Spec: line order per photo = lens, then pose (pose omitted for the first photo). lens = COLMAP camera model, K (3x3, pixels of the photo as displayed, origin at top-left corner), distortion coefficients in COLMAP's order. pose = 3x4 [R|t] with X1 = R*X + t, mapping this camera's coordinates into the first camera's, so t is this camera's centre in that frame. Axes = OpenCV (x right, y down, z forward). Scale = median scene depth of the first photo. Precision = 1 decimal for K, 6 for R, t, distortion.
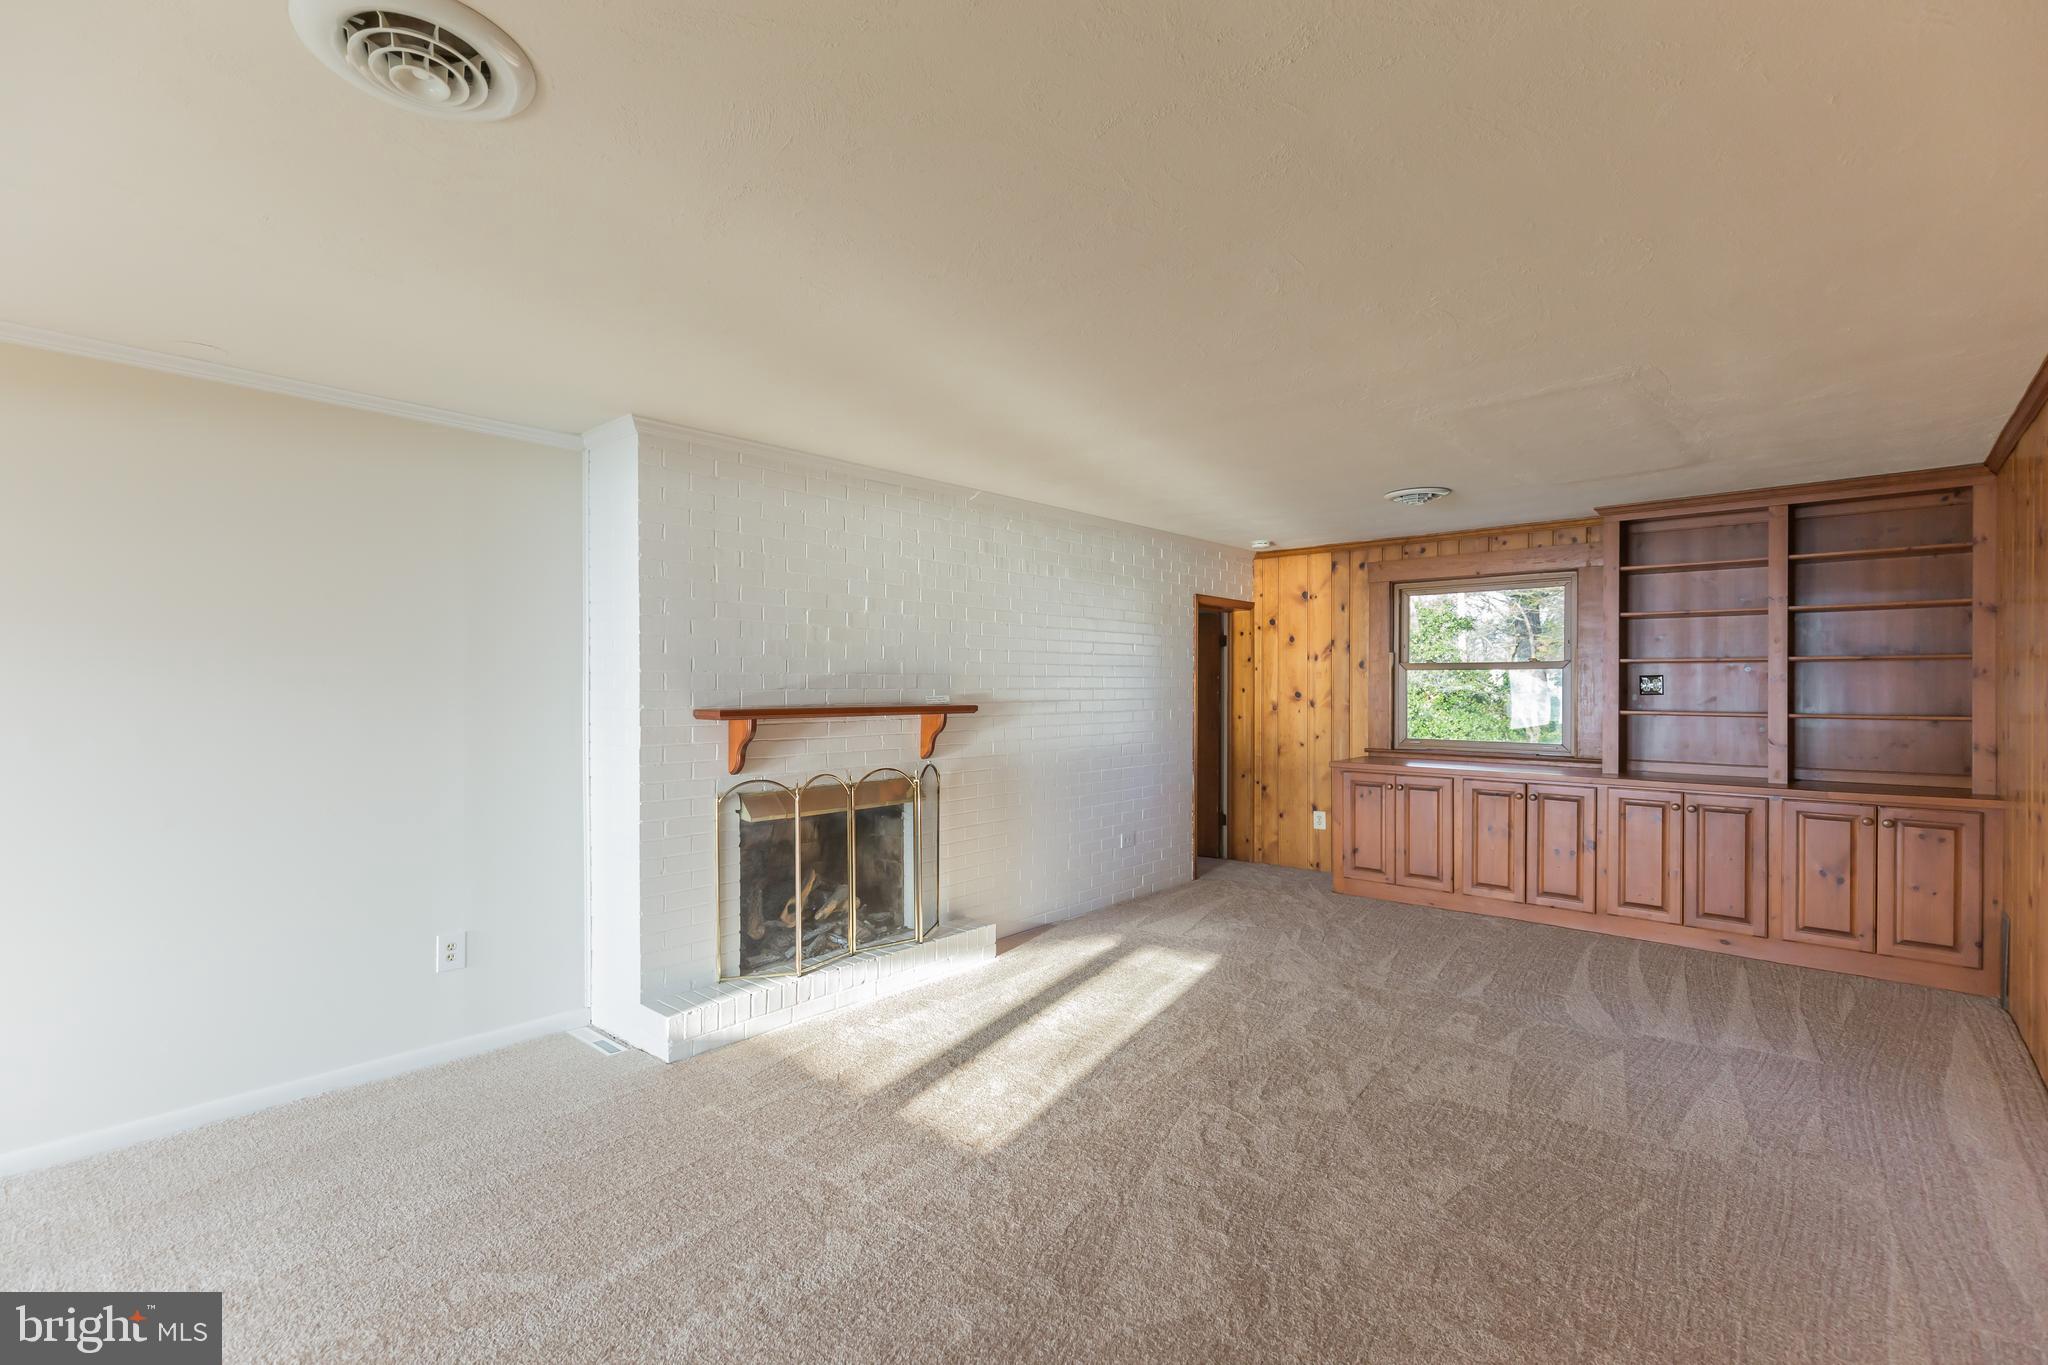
lens RADIAL K [[939.2, 0, 1014.4], [0, 939.2, 687.6], [0, 0, 1]] dist [0.008130, -0.001621]
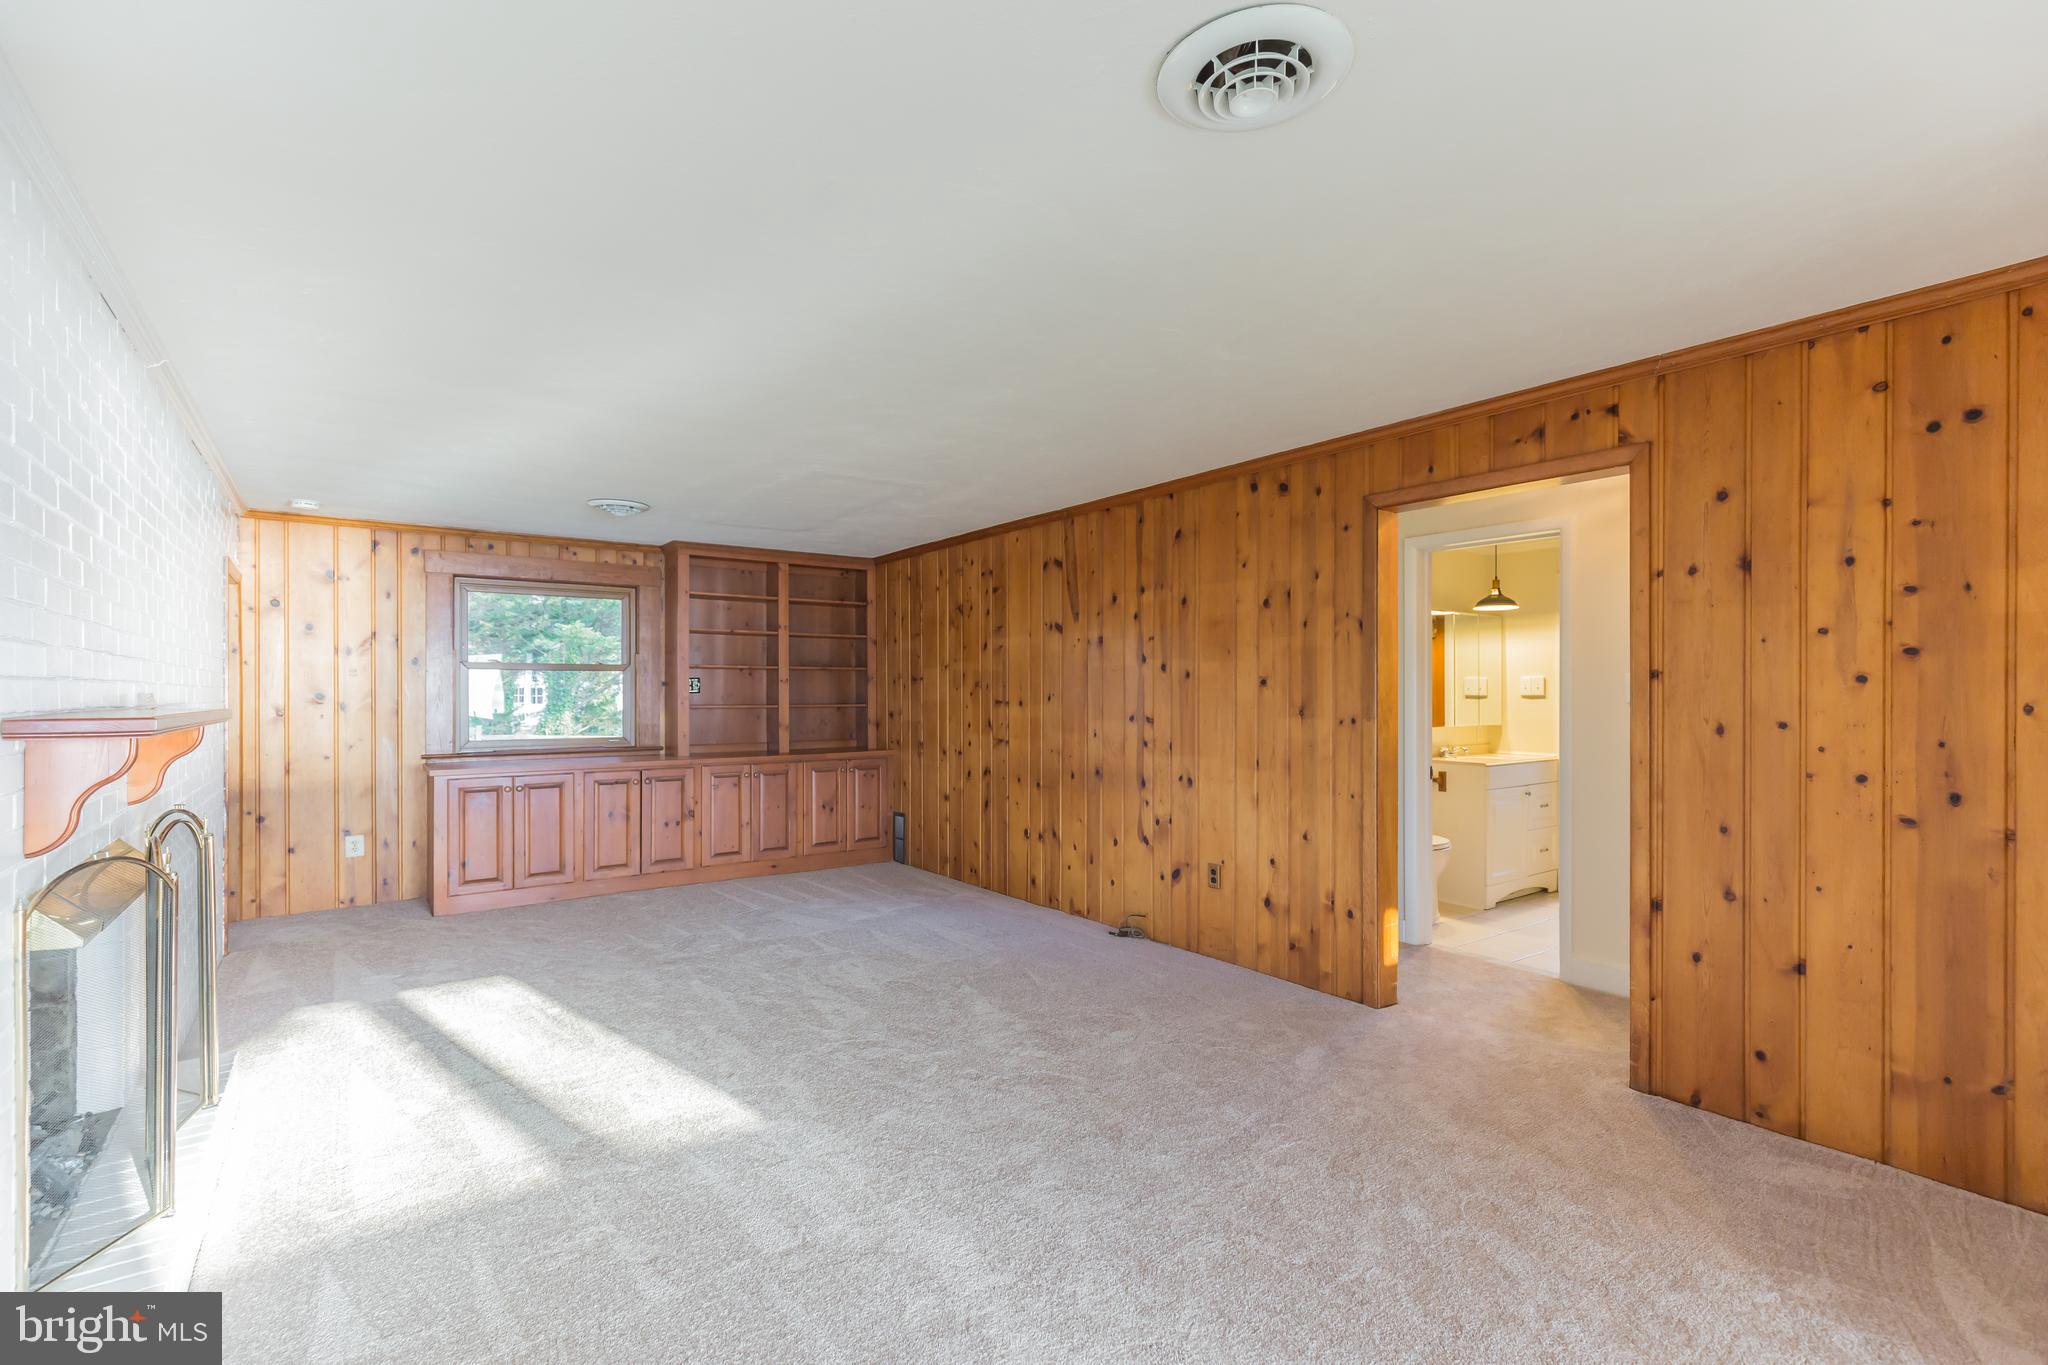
lens RADIAL K [[939.2, 0, 1067.5], [0, 939.2, 694.2], [0, 0, 1]] dist [0.008130, -0.001621]
pose [[0.156343, -0.010712, 0.987645, -0.424886], [0.001965, 0.999943, 0.010534, -0.001920], [-0.987701, 0.000294, 0.156355, 0.249336]]
